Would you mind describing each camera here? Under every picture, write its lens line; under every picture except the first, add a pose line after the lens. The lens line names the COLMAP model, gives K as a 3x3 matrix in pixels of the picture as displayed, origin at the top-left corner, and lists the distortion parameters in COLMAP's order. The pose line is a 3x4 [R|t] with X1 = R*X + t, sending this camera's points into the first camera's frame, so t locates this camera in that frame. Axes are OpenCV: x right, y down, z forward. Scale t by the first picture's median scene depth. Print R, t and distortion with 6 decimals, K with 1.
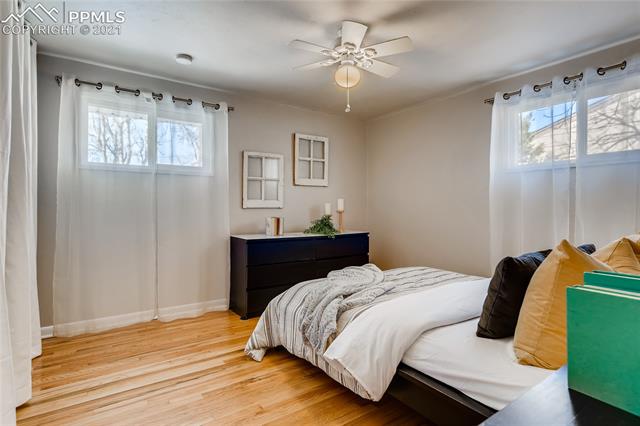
lens RADIAL K [[334.7, 0, 322.9], [0, 334.7, 209.6], [0, 0, 1]] dist [-0.003241, 0.001947]
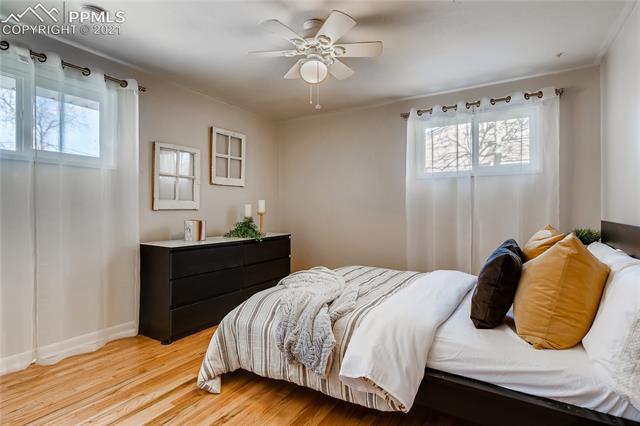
lens RADIAL K [[322.1, 0, 322.6], [0, 322.1, 208.0], [0, 0, 1]] dist [-0.006357, 0.004761]
pose [[0.919856, 0.001663, 0.392253, -0.207143], [0.001836, 0.999962, -0.008545, -0.001567], [-0.392252, 0.008580, 0.919818, 0.120294]]
